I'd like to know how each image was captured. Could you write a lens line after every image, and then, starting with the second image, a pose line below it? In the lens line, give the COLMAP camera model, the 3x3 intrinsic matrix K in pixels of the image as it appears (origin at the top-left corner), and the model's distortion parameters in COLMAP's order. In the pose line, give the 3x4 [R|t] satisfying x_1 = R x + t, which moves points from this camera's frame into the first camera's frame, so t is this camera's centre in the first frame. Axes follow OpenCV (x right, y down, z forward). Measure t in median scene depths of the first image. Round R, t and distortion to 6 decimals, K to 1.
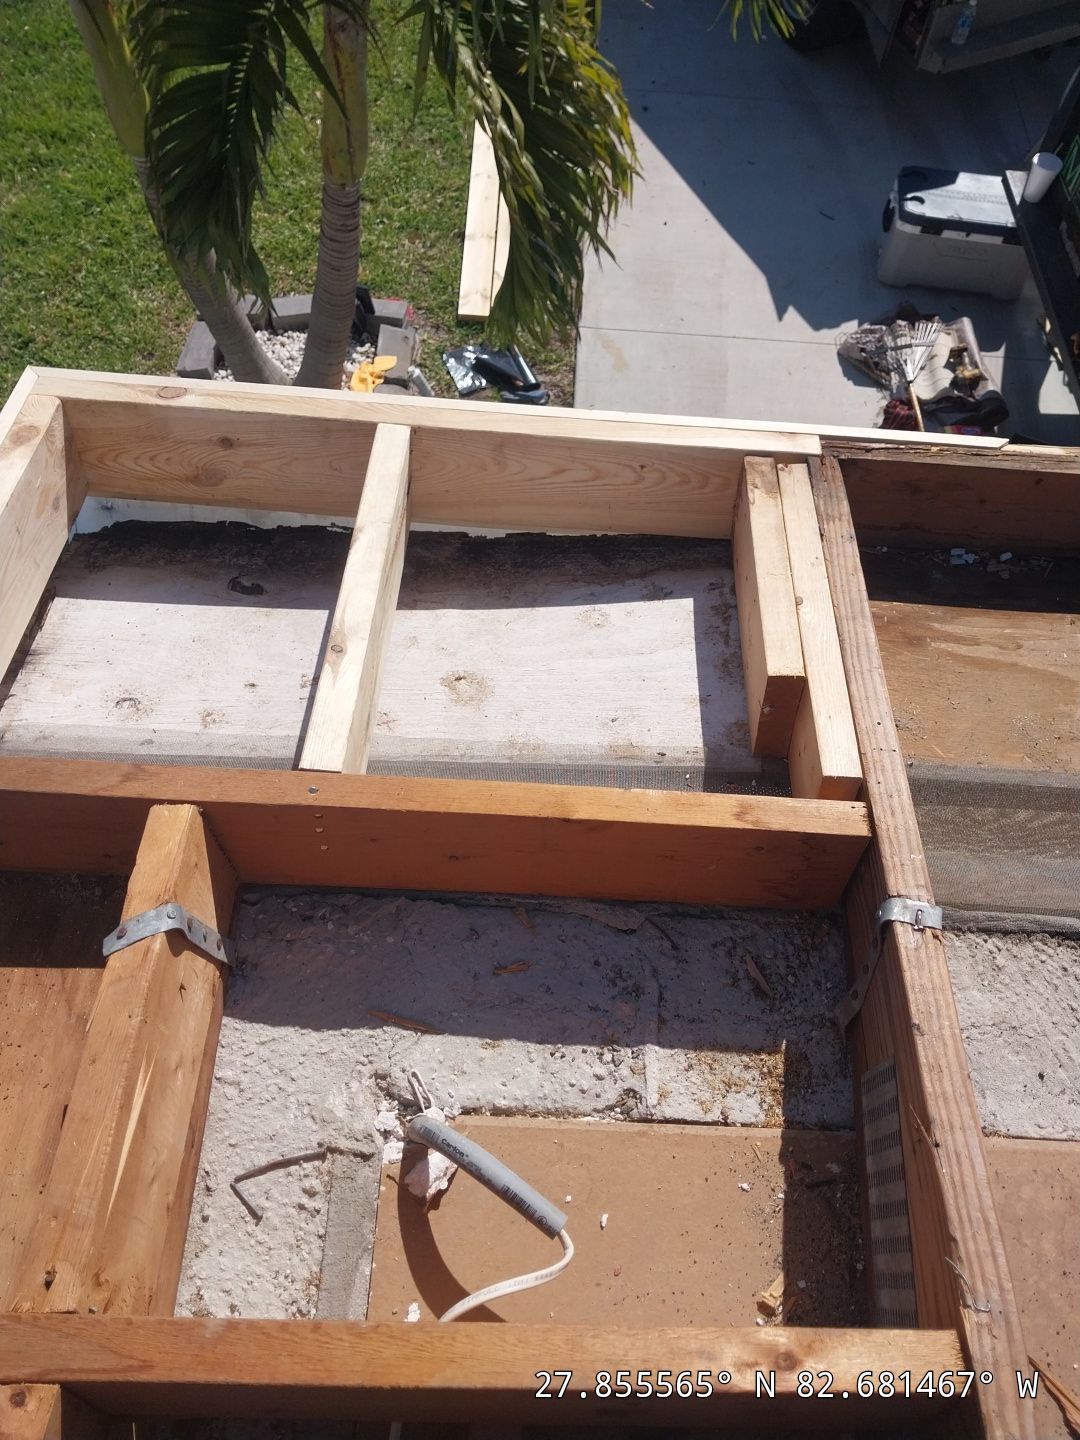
lens RADIAL K [[1168.3, 0, 540.0], [0, 1168.3, 720.0], [0, 0, 1]] dist [0.037887, -0.052001]
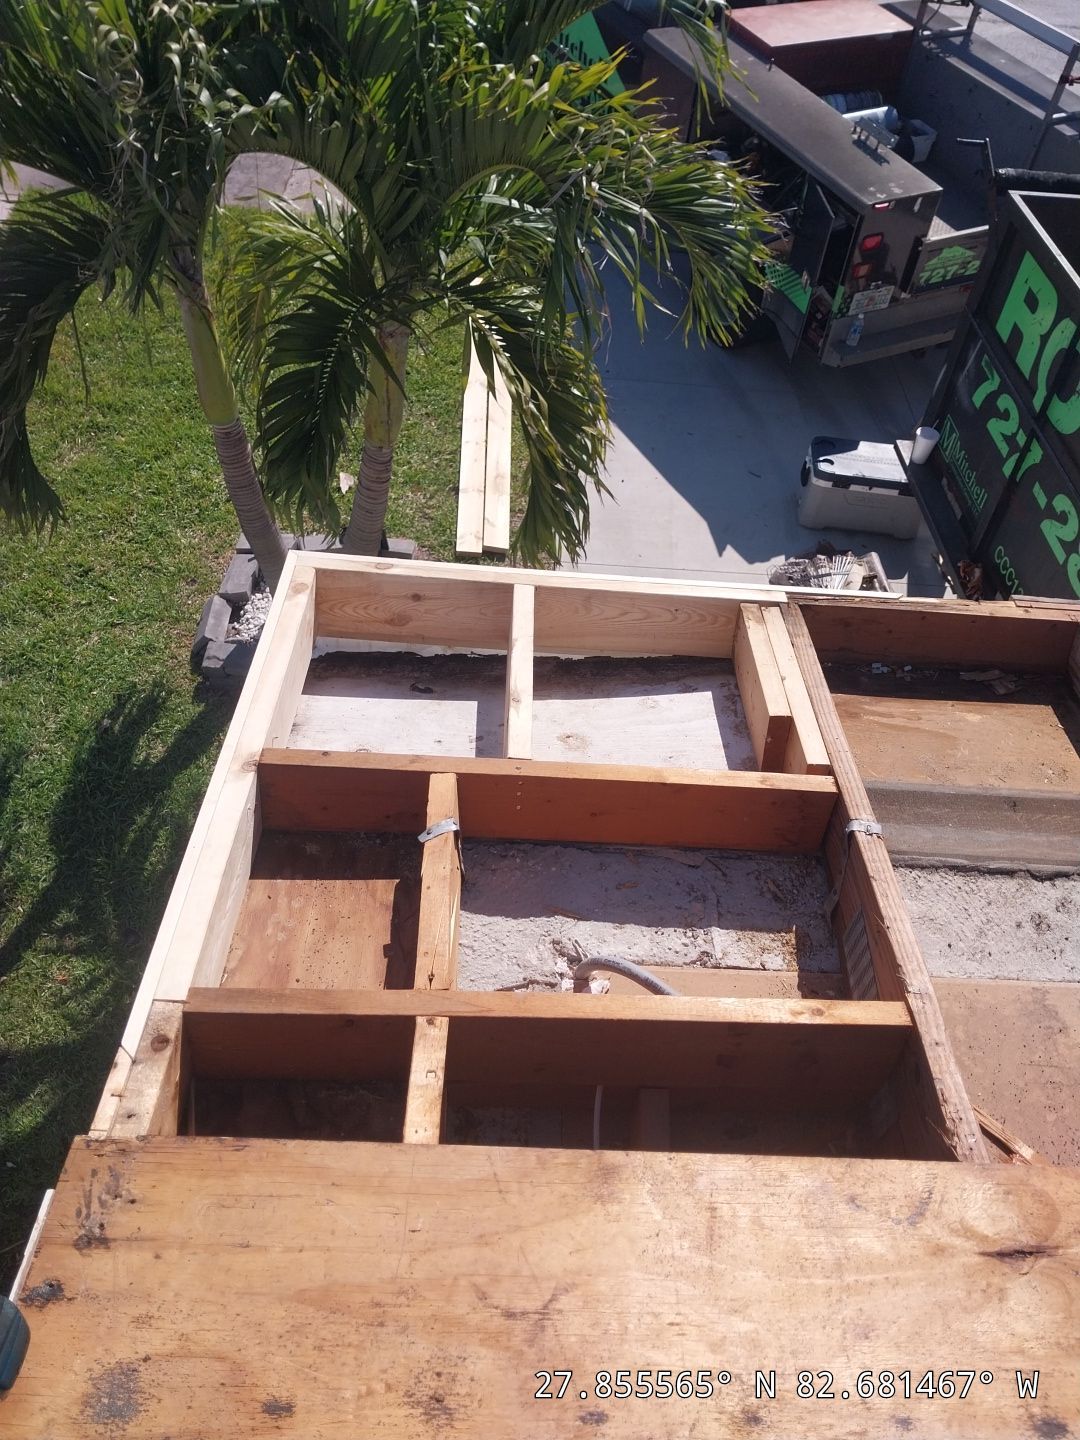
lens RADIAL K [[1169.8, 0, 540.0], [0, 1169.8, 720.0], [0, 0, 1]] dist [0.198354, -0.572060]
pose [[0.998383, -0.006781, 0.056446, -0.190996], [0.018117, 0.979047, -0.202827, 0.253303], [-0.053888, 0.203521, 0.977586, -0.529956]]
